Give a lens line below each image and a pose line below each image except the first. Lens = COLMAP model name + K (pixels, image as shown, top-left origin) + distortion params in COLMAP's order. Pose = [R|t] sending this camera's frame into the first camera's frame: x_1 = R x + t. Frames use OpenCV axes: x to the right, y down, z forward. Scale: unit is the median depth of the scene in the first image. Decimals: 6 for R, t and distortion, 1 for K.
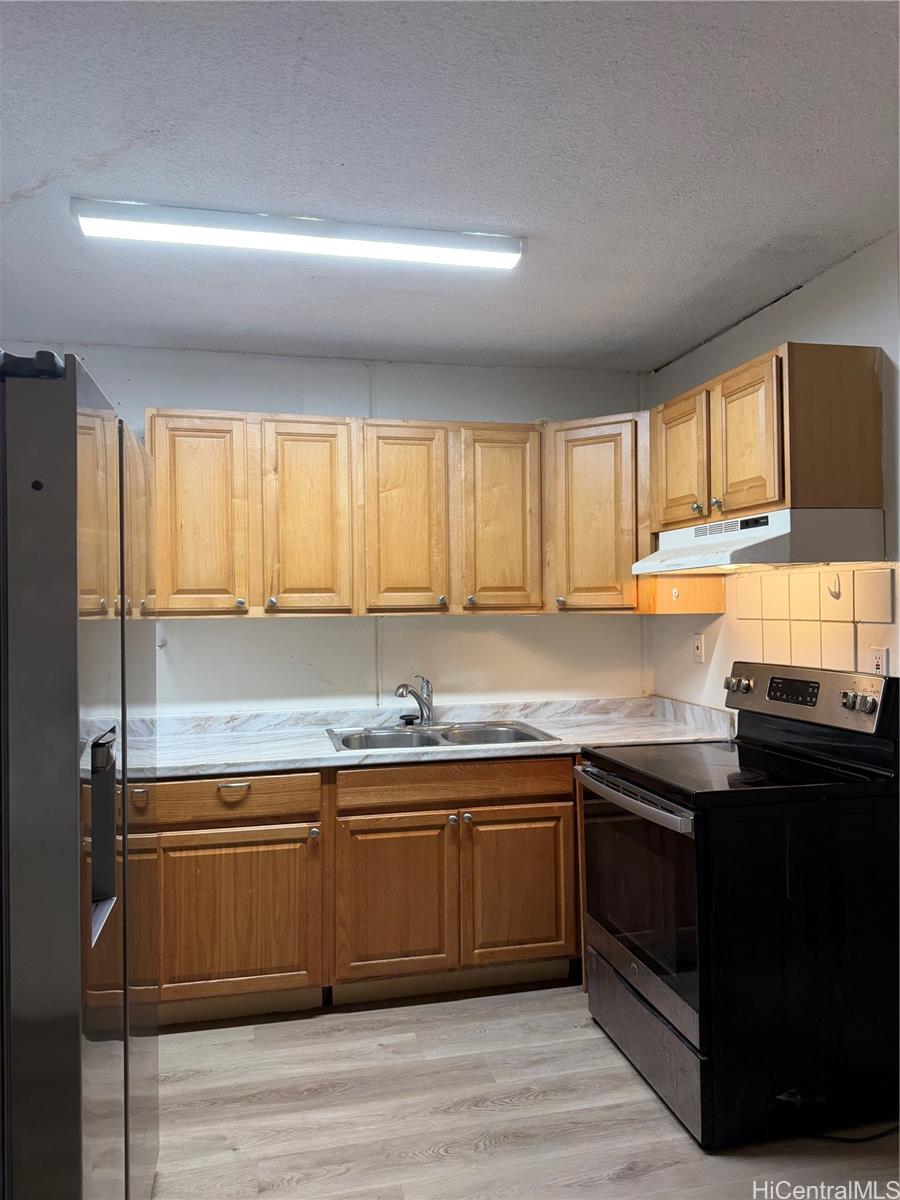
lens RADIAL K [[856.4, 0, 453.2], [0, 856.4, 597.0], [0, 0, 1]] dist [0.069214, -0.049976]
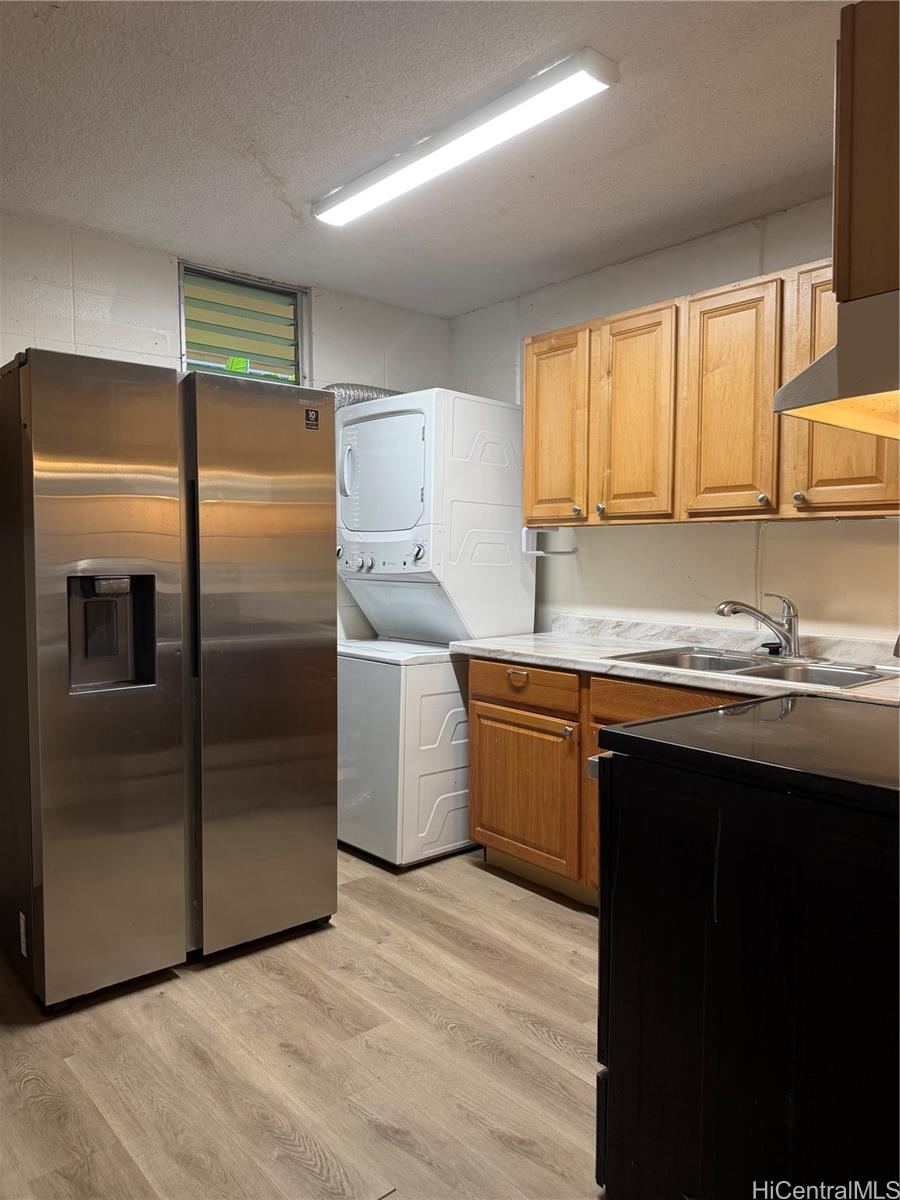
lens RADIAL K [[856.4, 0, 448.5], [0, 856.4, 589.3], [0, 0, 1]] dist [0.069214, -0.049976]
pose [[0.472523, 0.051564, -0.879808, 0.646541], [-0.000558, 0.998304, 0.058209, 0.046055], [0.881318, -0.027014, 0.471751, 0.397196]]
